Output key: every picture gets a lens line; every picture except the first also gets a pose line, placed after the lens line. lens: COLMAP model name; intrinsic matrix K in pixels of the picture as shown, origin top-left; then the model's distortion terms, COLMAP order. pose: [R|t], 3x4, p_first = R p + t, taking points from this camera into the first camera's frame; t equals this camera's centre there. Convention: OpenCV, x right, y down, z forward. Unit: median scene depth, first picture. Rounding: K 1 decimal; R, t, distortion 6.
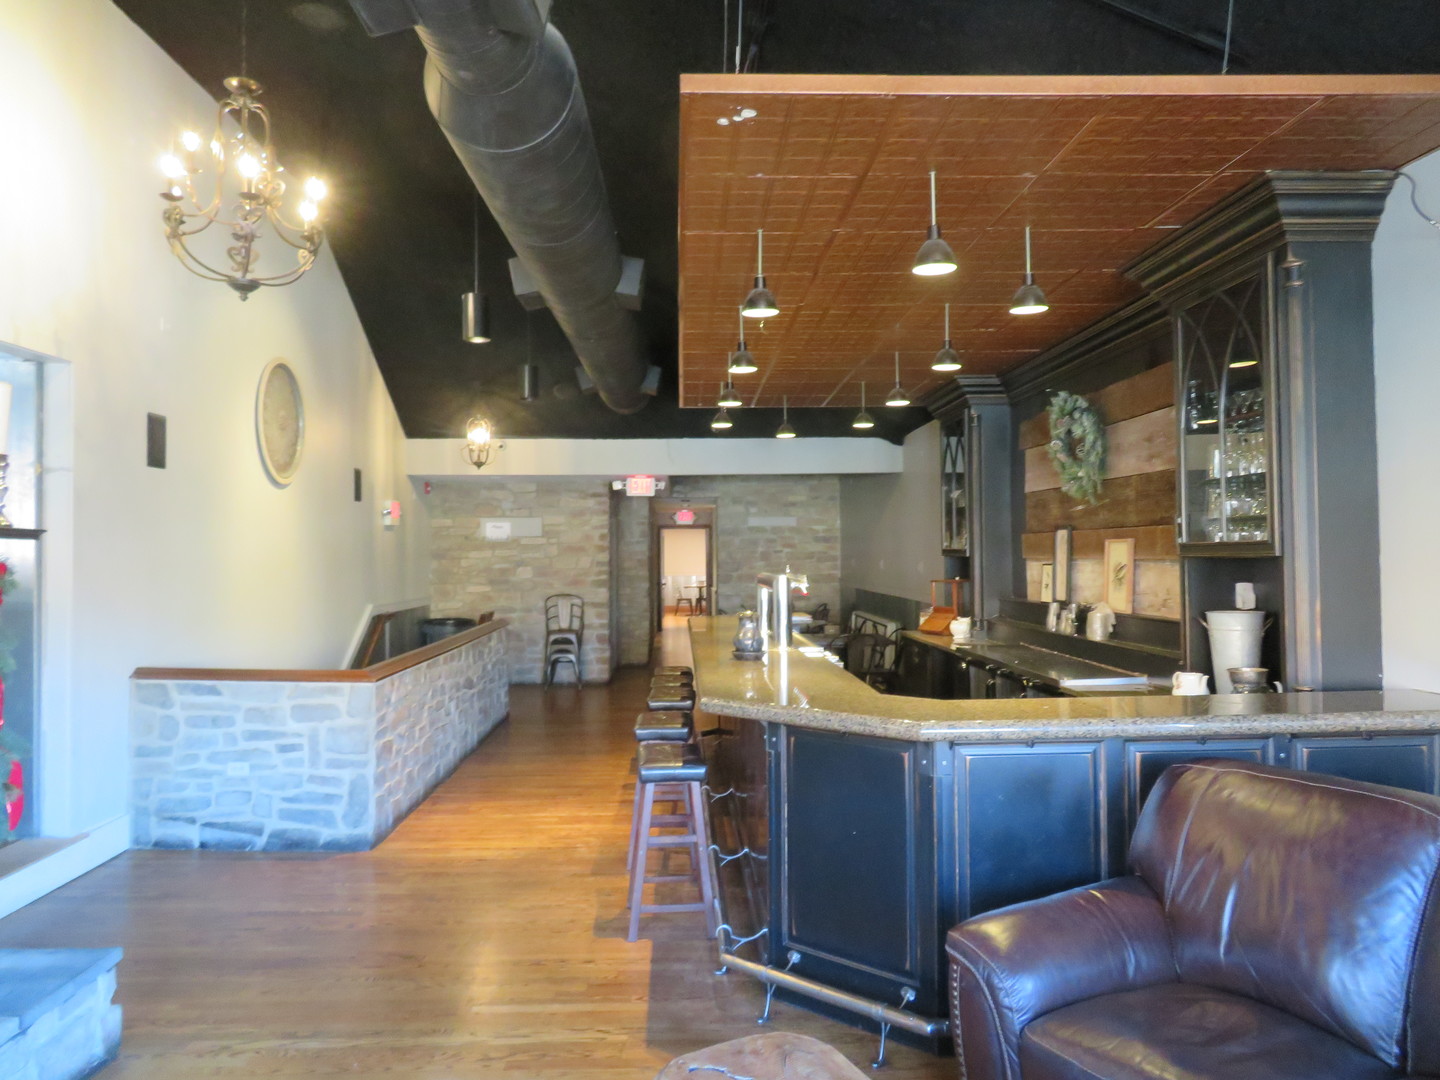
lens RADIAL K [[1024.8, 0, 715.4], [0, 1024.8, 541.2], [0, 0, 1]] dist [-0.010565, -0.002784]
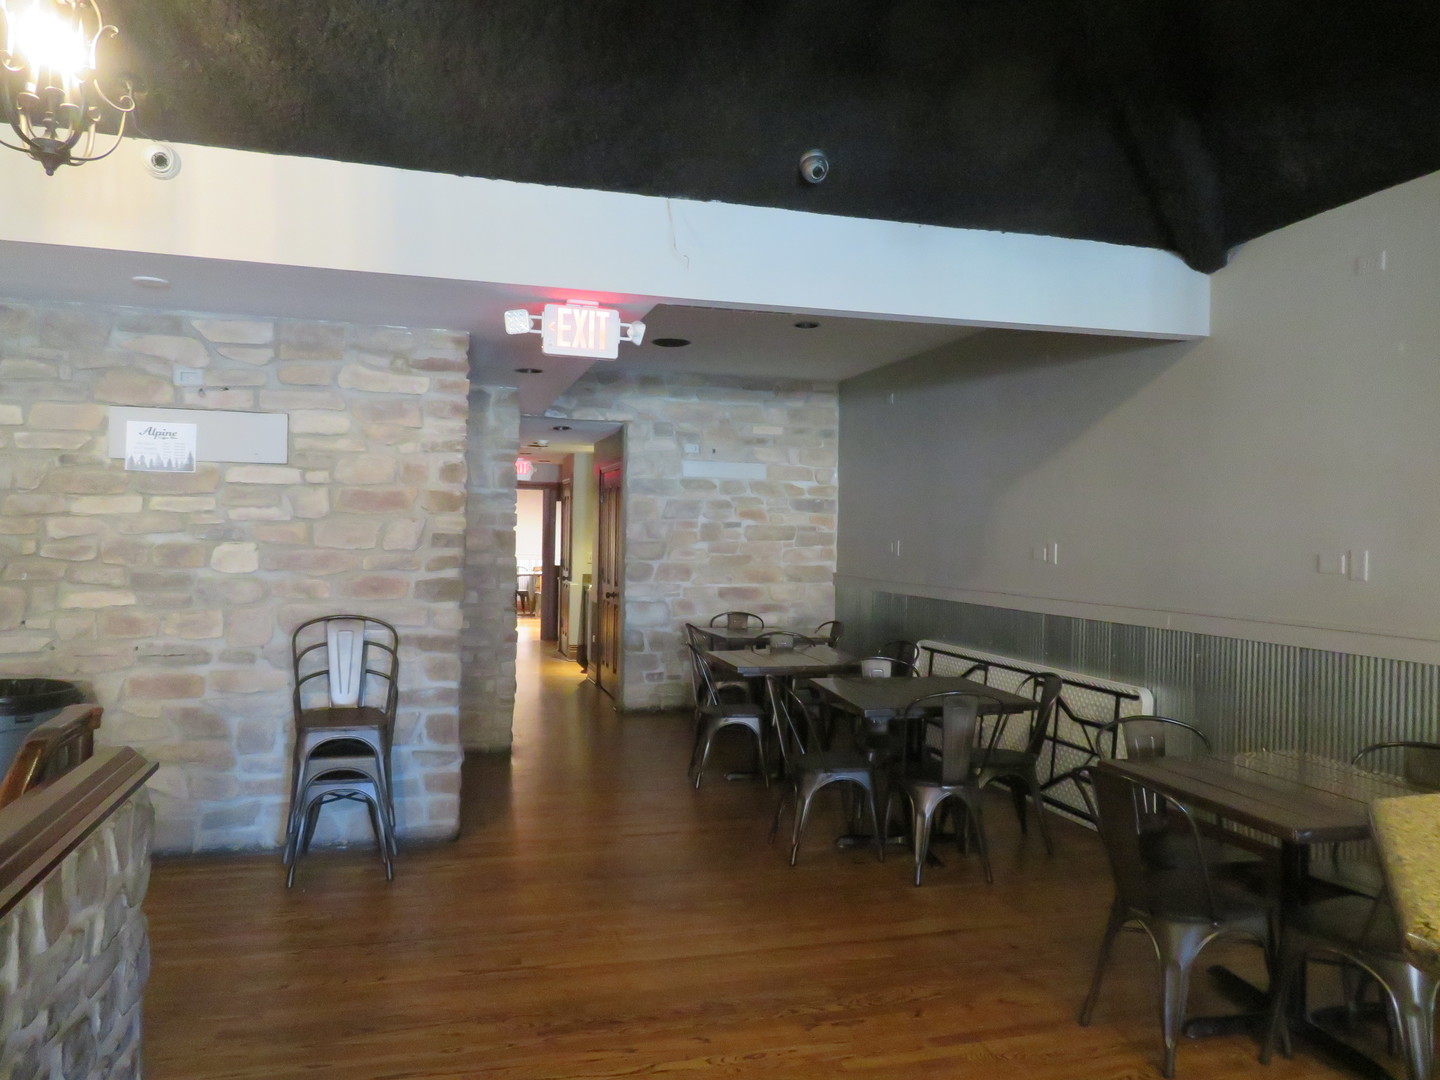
lens RADIAL K [[1024.8, 0, 714.2], [0, 1024.8, 542.9], [0, 0, 1]] dist [-0.010565, -0.002784]
pose [[0.970513, 0.022978, 0.239949, -0.105436], [-0.027883, 0.999466, 0.017064, 0.013794], [-0.239429, -0.023251, 0.970635, 0.591275]]
